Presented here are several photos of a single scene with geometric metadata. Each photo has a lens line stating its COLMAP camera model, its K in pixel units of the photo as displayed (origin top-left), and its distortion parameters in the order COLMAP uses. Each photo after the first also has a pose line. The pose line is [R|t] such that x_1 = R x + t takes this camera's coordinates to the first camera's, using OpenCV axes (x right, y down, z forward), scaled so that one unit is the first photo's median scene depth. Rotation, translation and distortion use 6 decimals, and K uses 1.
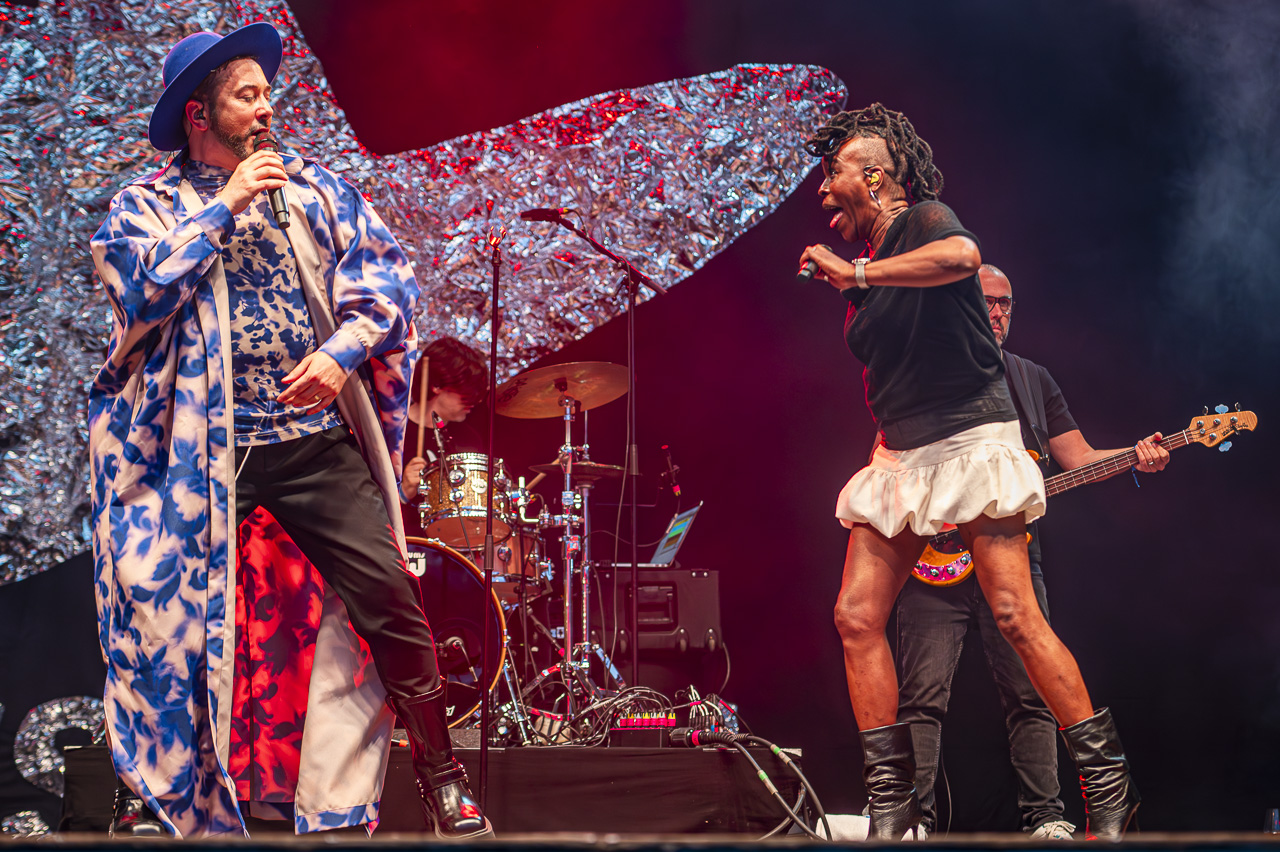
lens RADIAL K [[2943.8, 0, 599.6], [0, 2943.8, 518.4], [0, 0, 1]] dist [-0.107217, 0.000000]
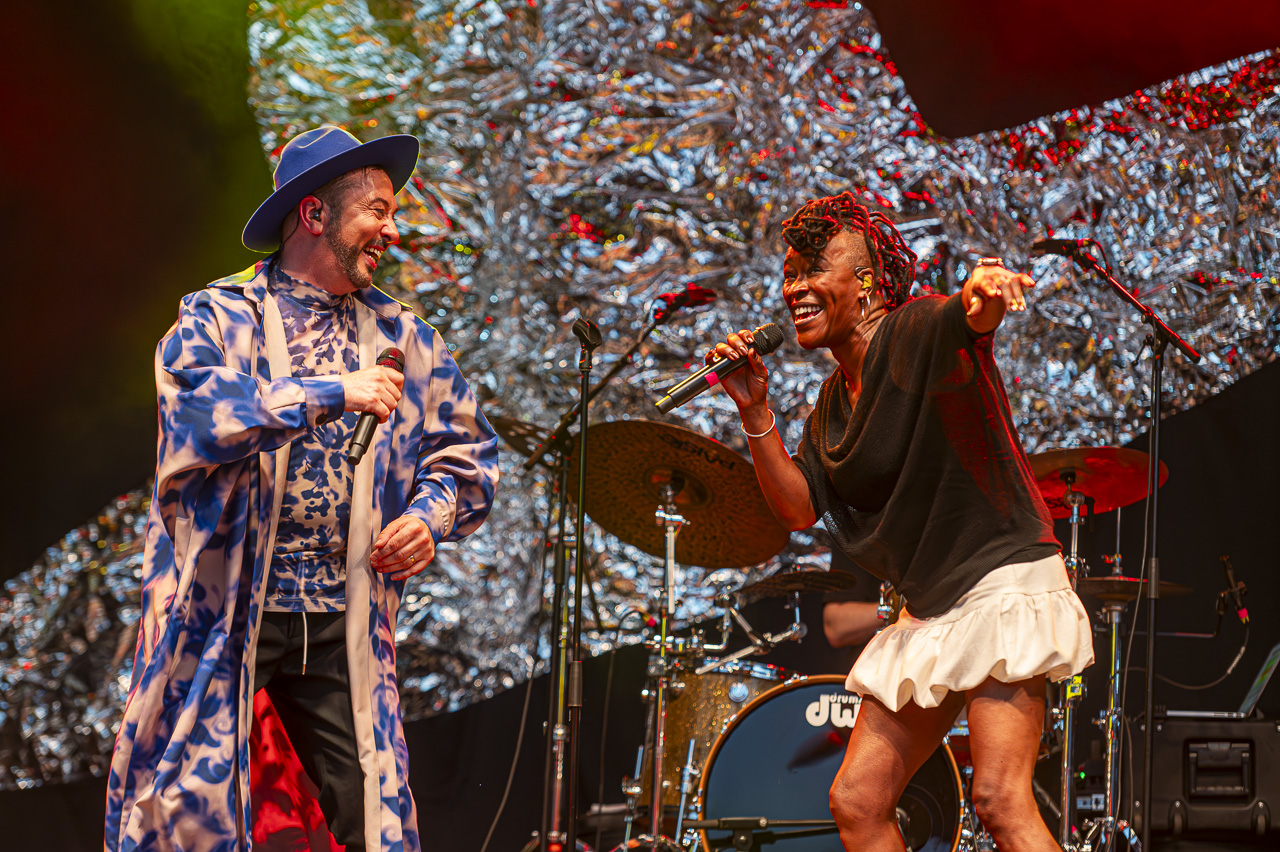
lens RADIAL K [[4827.2, 0, 630.0], [0, 4827.2, 440.1], [0, 0, 1]] dist [-0.250116, 0.000000]
pose [[0.972305, 0.010253, -0.233490, 0.130766], [-0.016735, 0.999527, -0.025796, -0.016517], [0.233115, 0.028989, 0.972017, -0.187182]]
